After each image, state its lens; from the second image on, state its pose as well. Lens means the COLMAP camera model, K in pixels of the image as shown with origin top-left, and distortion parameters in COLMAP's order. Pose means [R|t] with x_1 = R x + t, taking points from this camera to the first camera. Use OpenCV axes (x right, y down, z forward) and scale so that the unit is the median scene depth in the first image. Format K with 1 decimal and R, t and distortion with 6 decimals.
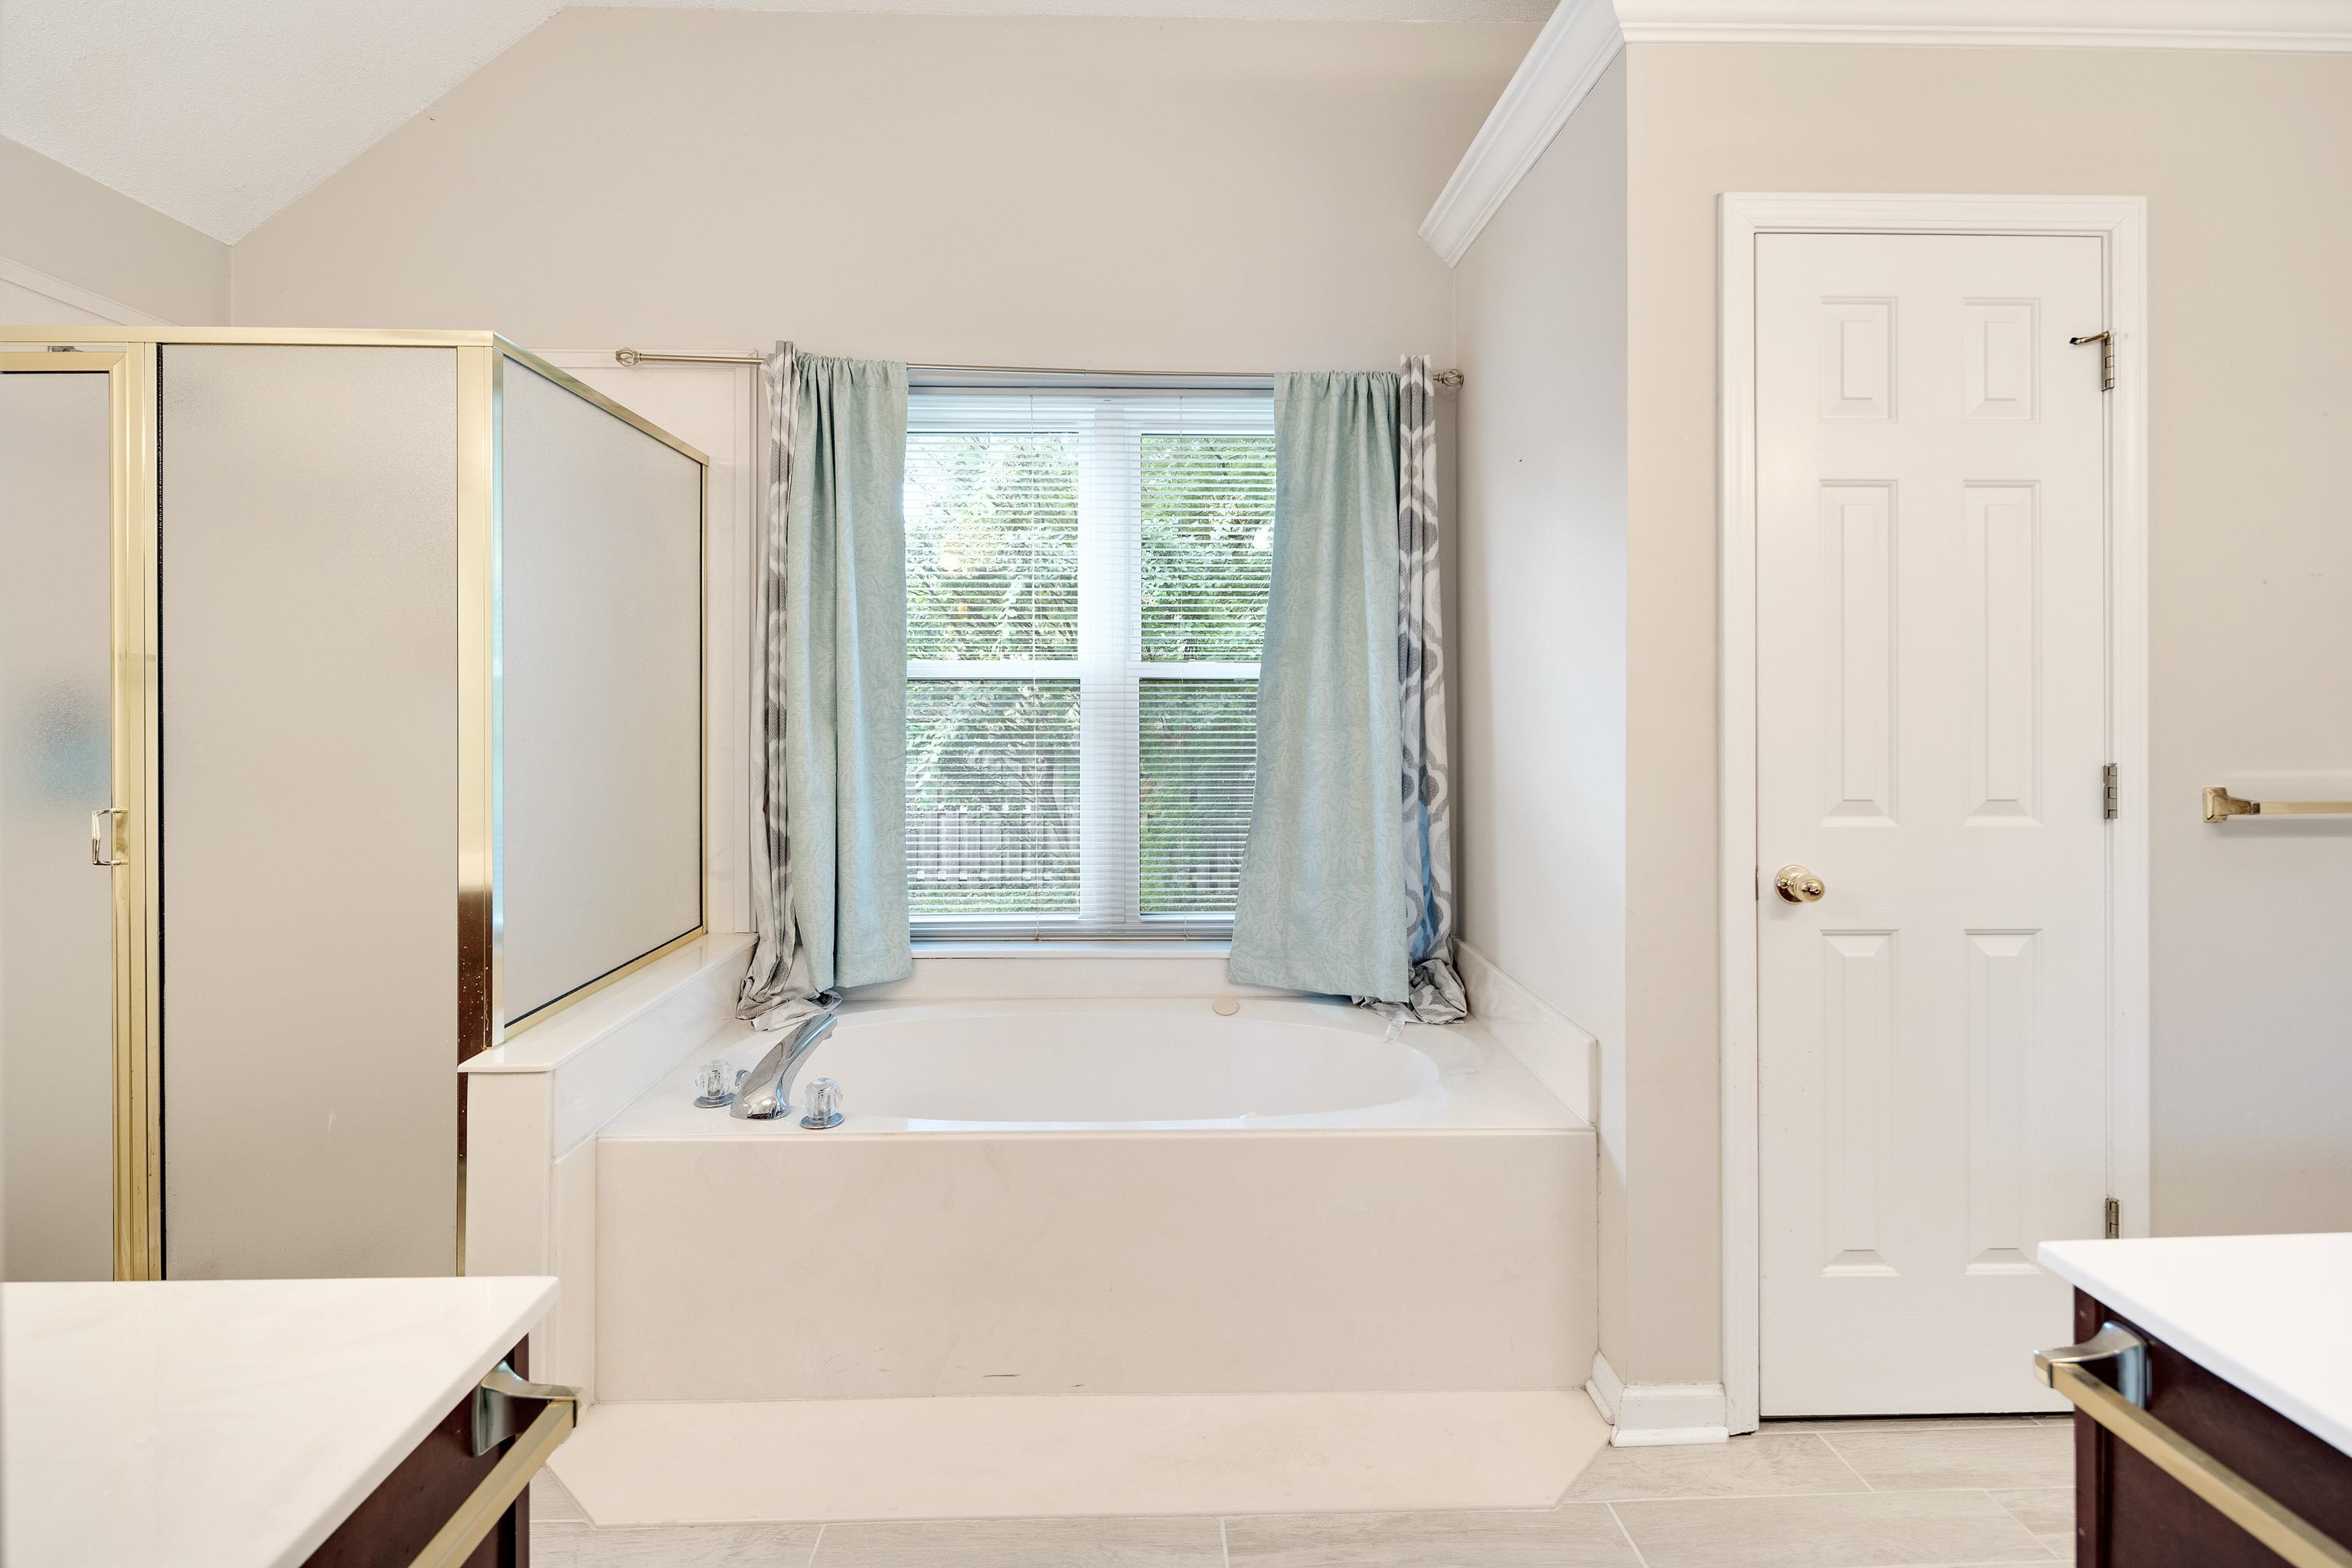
lens RADIAL K [[1145.1, 0, 1161.7], [0, 1145.1, 743.2], [0, 0, 1]] dist [-0.000227, -0.001564]
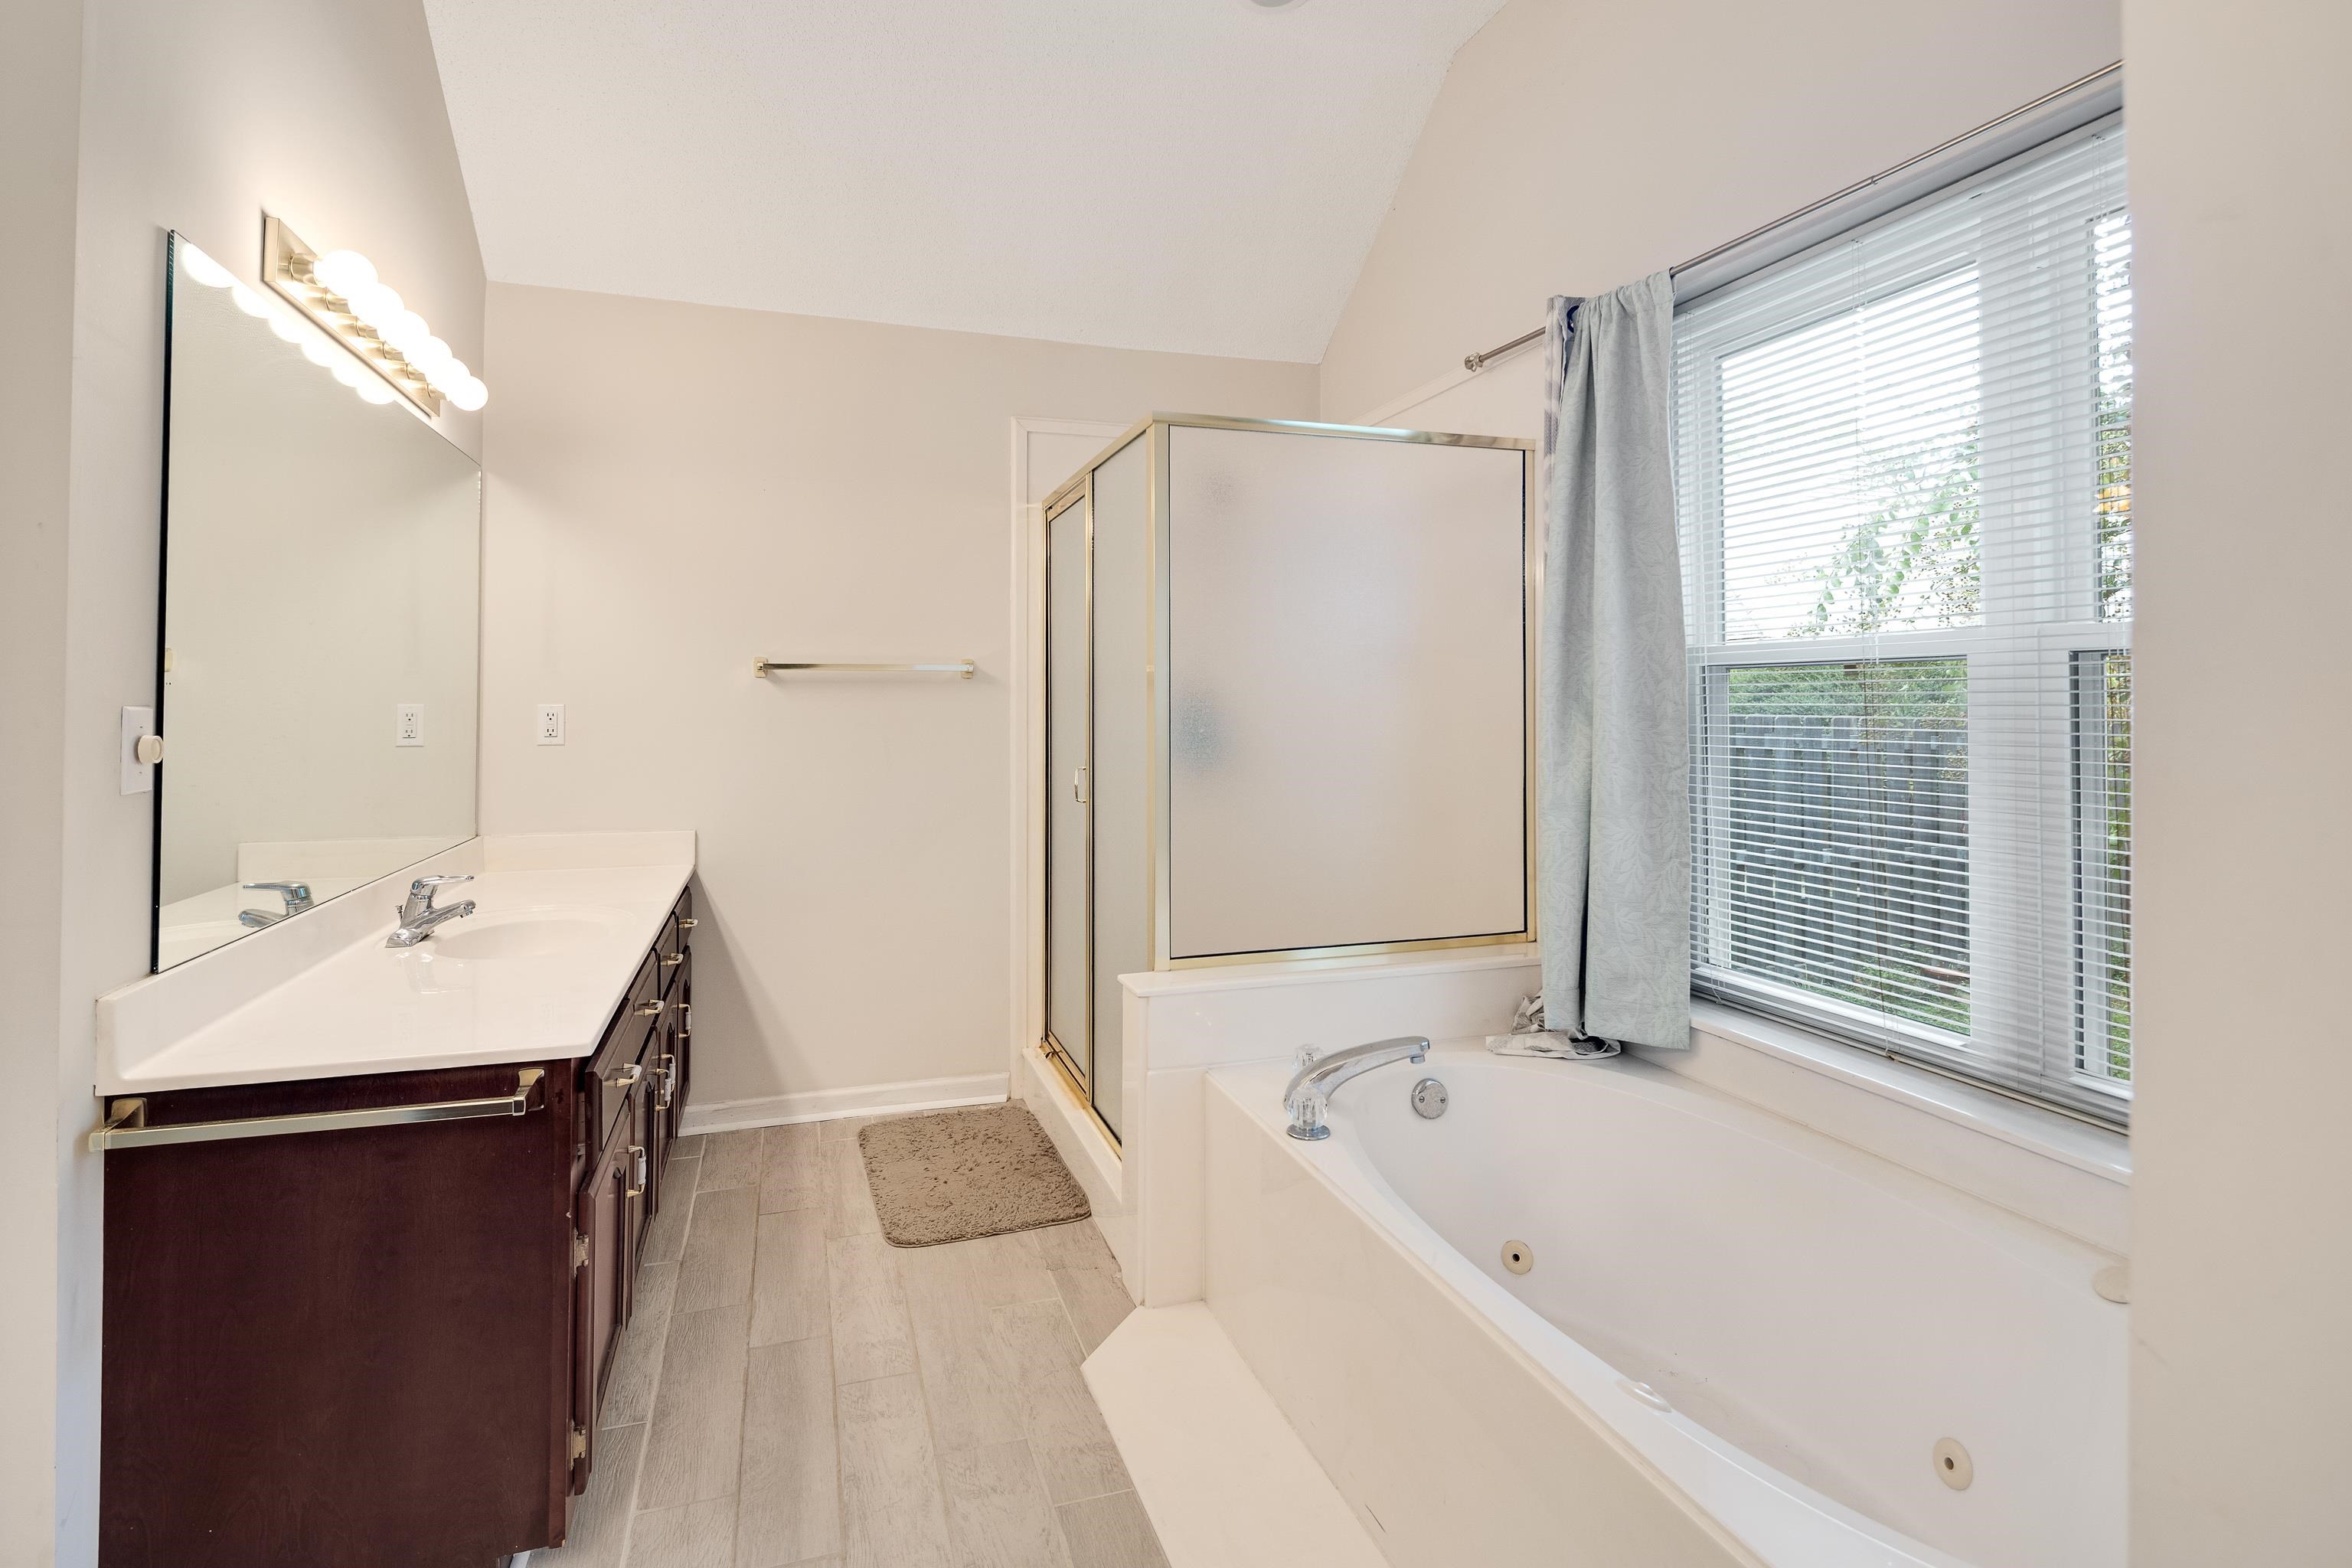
lens RADIAL K [[1166.9, 0, 1170.3], [0, 1166.9, 707.0], [0, 0, 1]] dist [0.001062, -0.000361]
pose [[0.279526, 0.005490, -0.960122, 0.446718], [-0.035898, 0.999344, -0.004737, -0.012403], [0.959467, 0.035791, 0.279540, 0.438893]]
